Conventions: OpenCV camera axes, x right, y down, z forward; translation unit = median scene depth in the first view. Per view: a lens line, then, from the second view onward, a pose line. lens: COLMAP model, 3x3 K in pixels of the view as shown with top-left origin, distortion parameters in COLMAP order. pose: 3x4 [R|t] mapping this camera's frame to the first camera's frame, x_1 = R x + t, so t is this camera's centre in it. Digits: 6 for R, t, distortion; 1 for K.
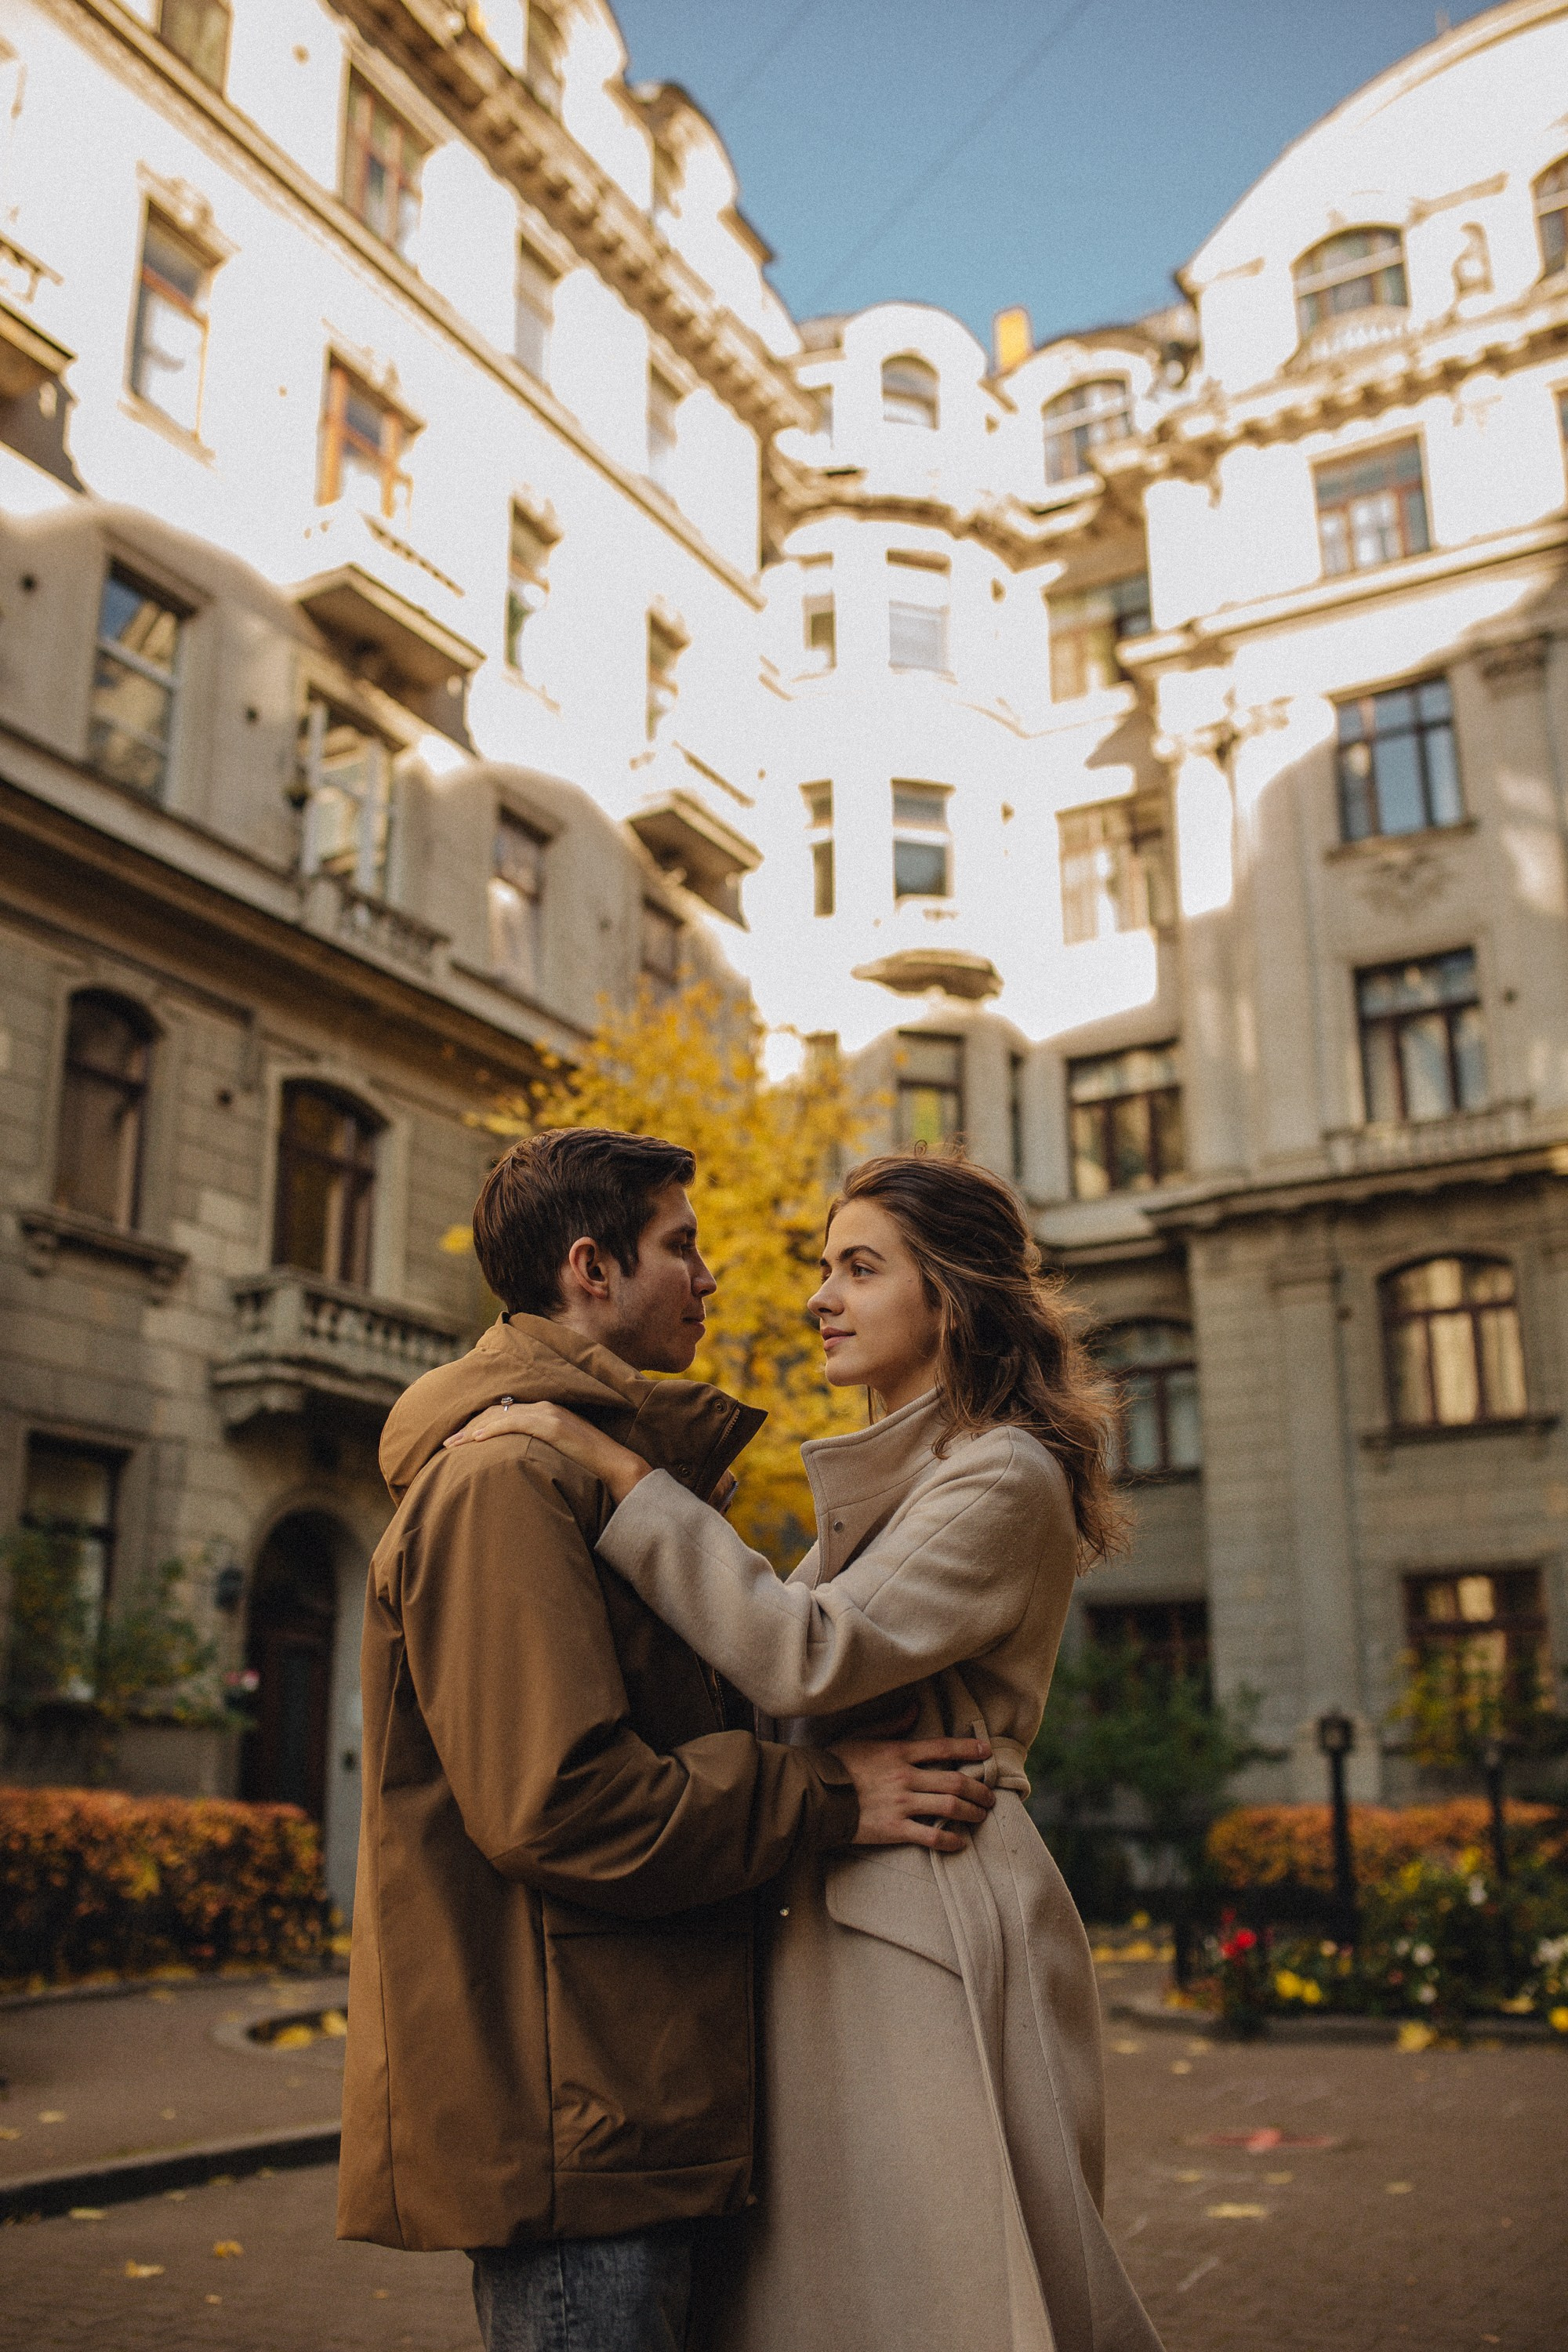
lens RADIAL K [[2300.9, 0, 784.0], [0, 2300.9, 1176.0], [0, 0, 1]] dist [-0.057160, 0.102809]
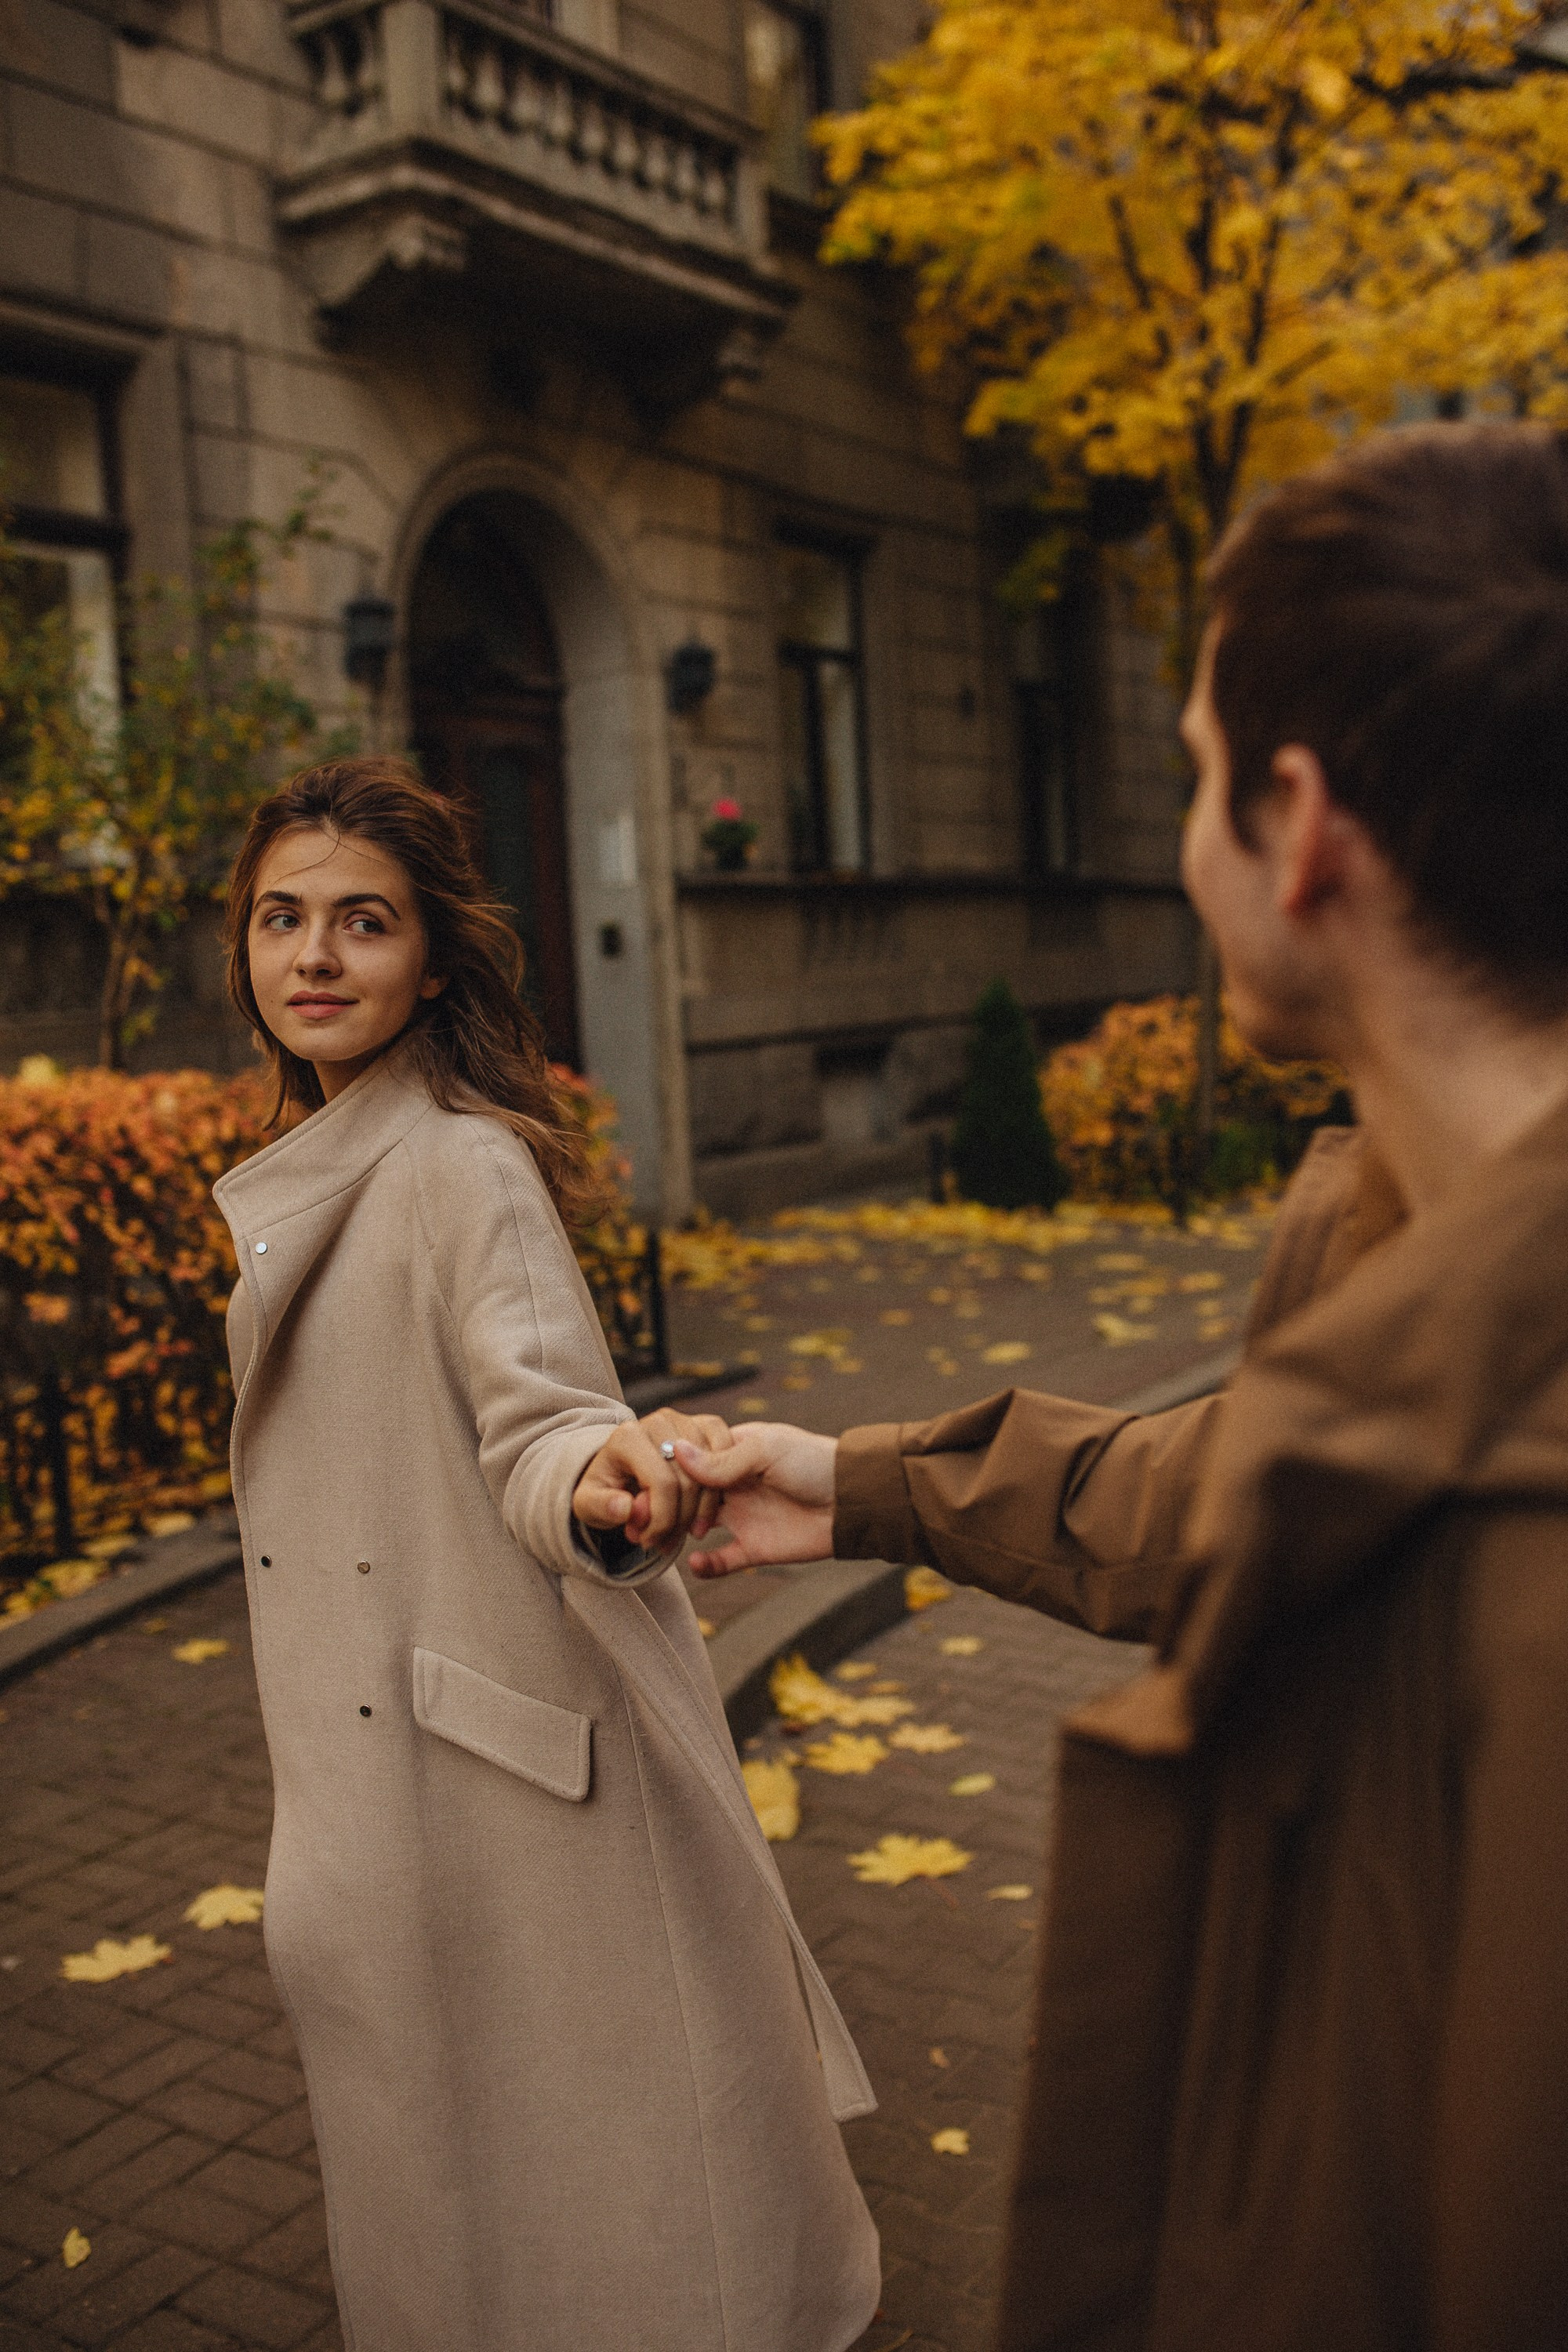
lens RADIAL K [[2300.9, 0, 784.0], [0, 2300.9, 1176.0], [0, 0, 1]] dist [-0.057160, 0.102809]
pose [[0.997005, -0.045974, -0.062186, -0.119493], [0.065557, 0.928992, 0.364247, 0.109111], [0.041025, -0.367233, 0.929224, 0.469410]]
